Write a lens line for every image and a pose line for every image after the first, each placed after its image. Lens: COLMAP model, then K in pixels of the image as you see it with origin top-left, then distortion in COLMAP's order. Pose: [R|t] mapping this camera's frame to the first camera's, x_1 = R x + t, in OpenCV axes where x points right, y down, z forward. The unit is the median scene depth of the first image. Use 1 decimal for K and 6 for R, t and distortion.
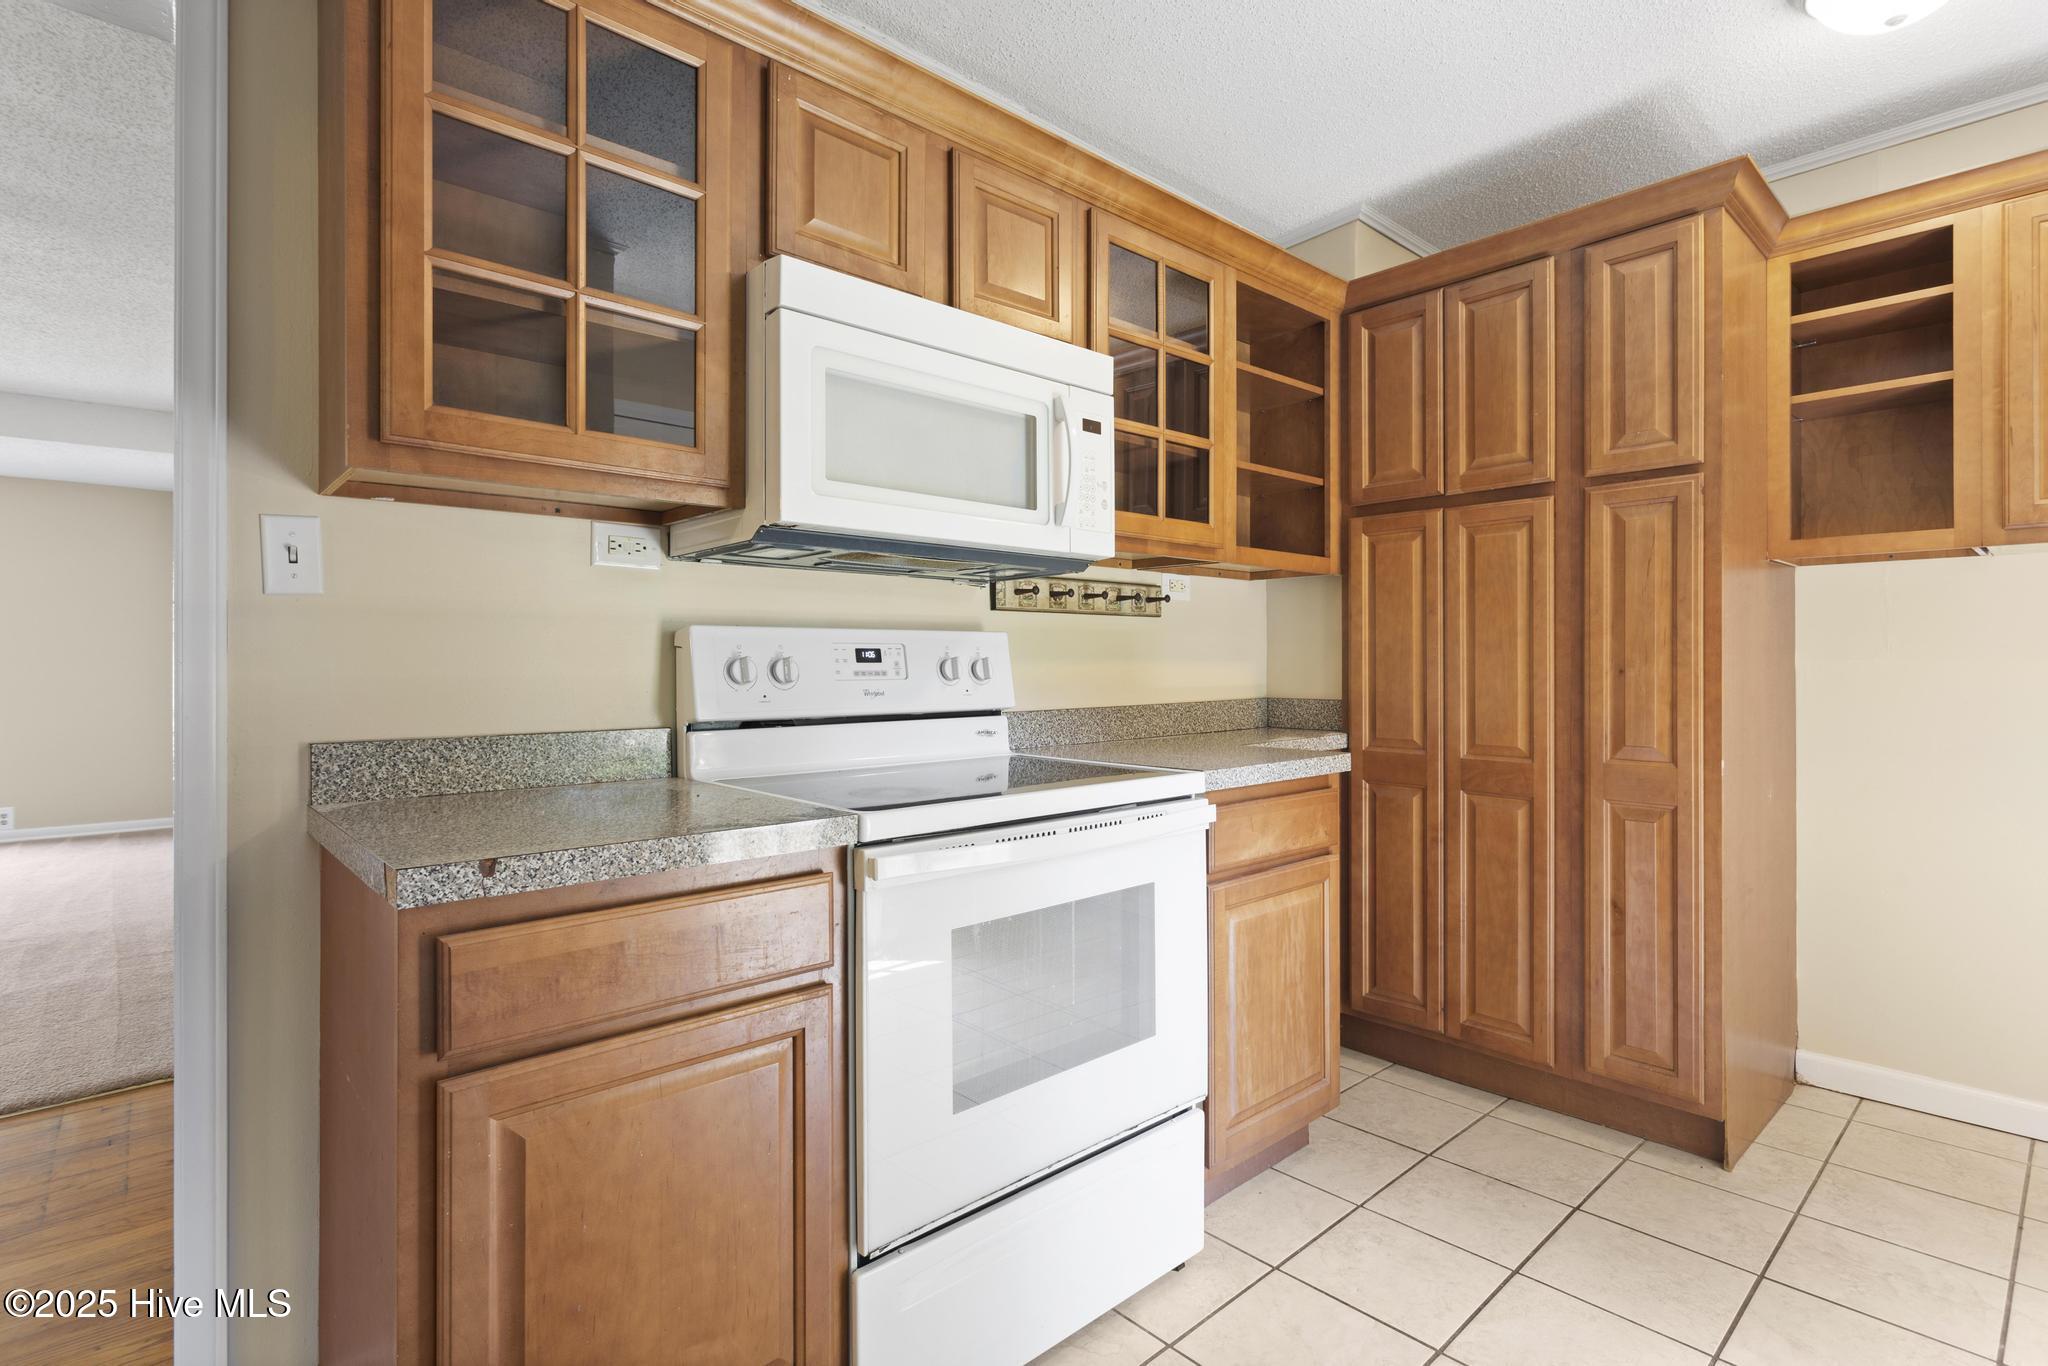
lens RADIAL K [[984.7, 0, 1022.7], [0, 984.7, 665.3], [0, 0, 1]] dist [0.005630, 0.000204]
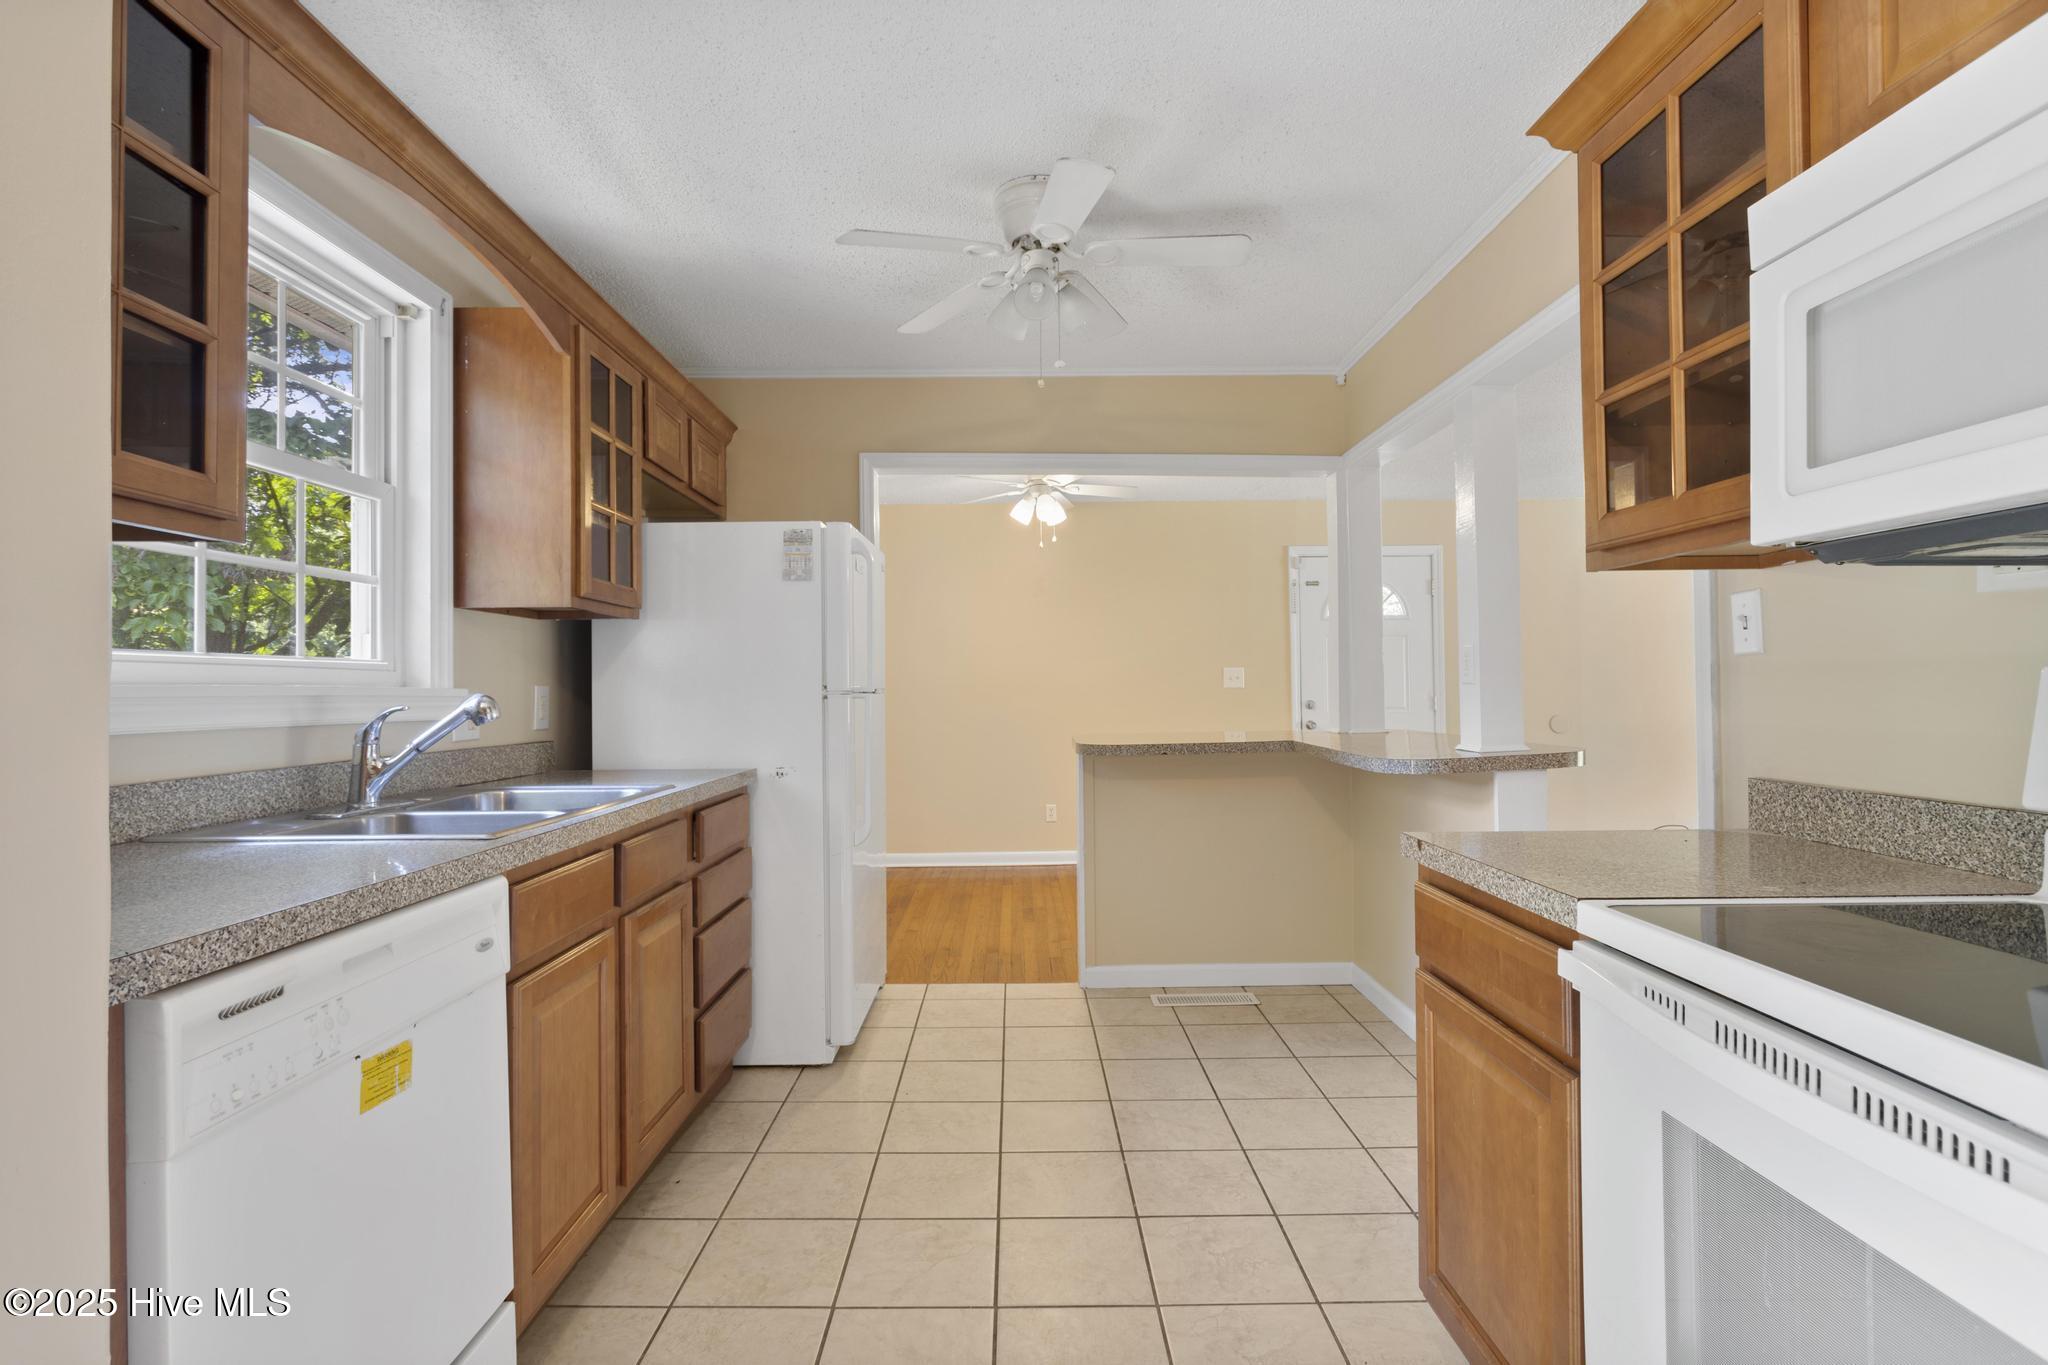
lens RADIAL K [[984.7, 0, 1026.5], [0, 984.7, 681.4], [0, 0, 1]] dist [0.005630, 0.000204]
pose [[-0.662099, 0.001747, -0.749414, 0.716329], [0.009191, 0.999941, -0.005789, -0.036853], [0.749360, -0.010721, -0.662076, 1.064185]]
